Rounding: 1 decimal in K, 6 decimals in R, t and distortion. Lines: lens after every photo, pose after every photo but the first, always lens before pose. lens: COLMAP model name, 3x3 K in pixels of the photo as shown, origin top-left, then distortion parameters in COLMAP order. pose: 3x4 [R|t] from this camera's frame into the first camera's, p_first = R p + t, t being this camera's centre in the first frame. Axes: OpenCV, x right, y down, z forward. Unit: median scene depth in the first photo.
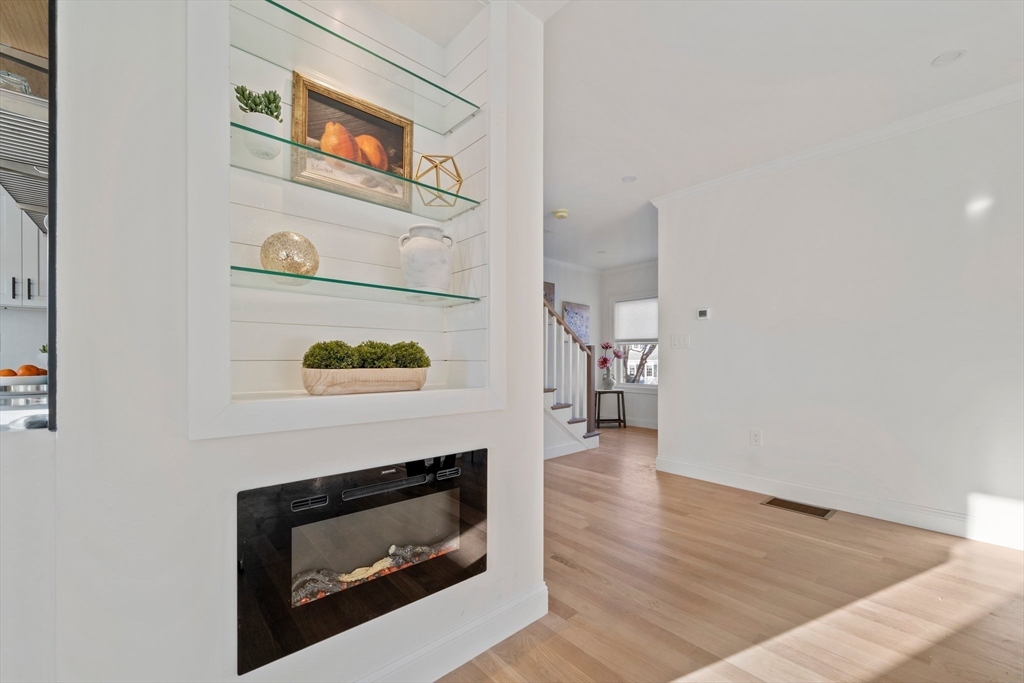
lens RADIAL K [[401.9, 0, 509.1], [0, 401.9, 358.2], [0, 0, 1]] dist [-0.002837, -0.000088]
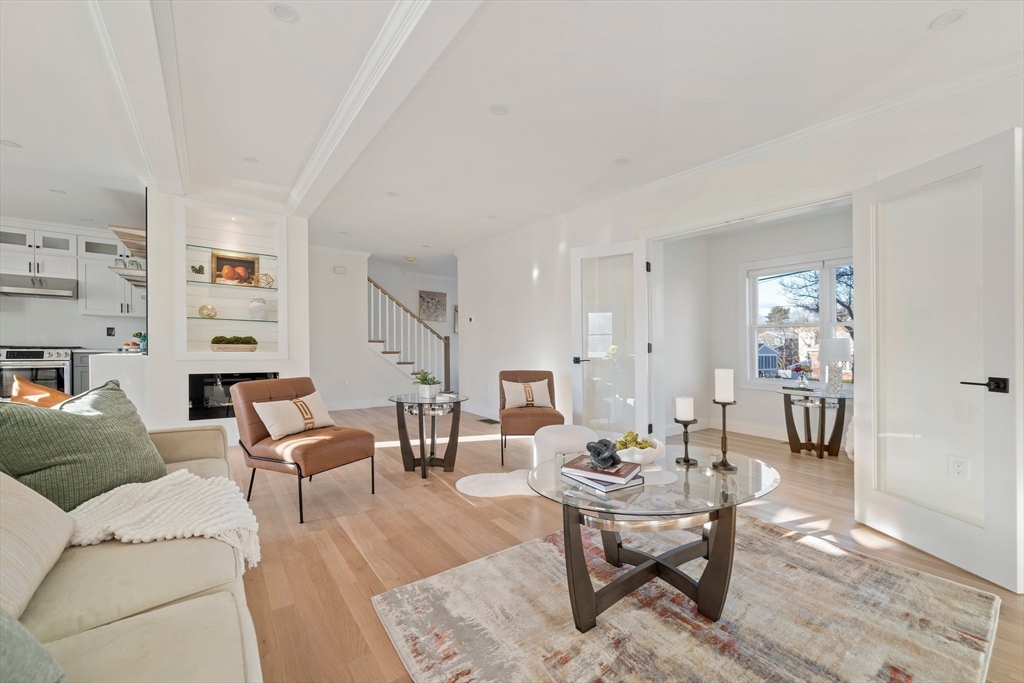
lens RADIAL K [[401.9, 0, 506.1], [0, 401.9, 350.7], [0, 0, 1]] dist [-0.002837, -0.000088]
pose [[0.996657, 0.015554, -0.080205, 1.979745], [-0.014308, 0.999768, 0.016081, -0.006324], [0.080436, -0.014880, 0.996649, -1.934850]]
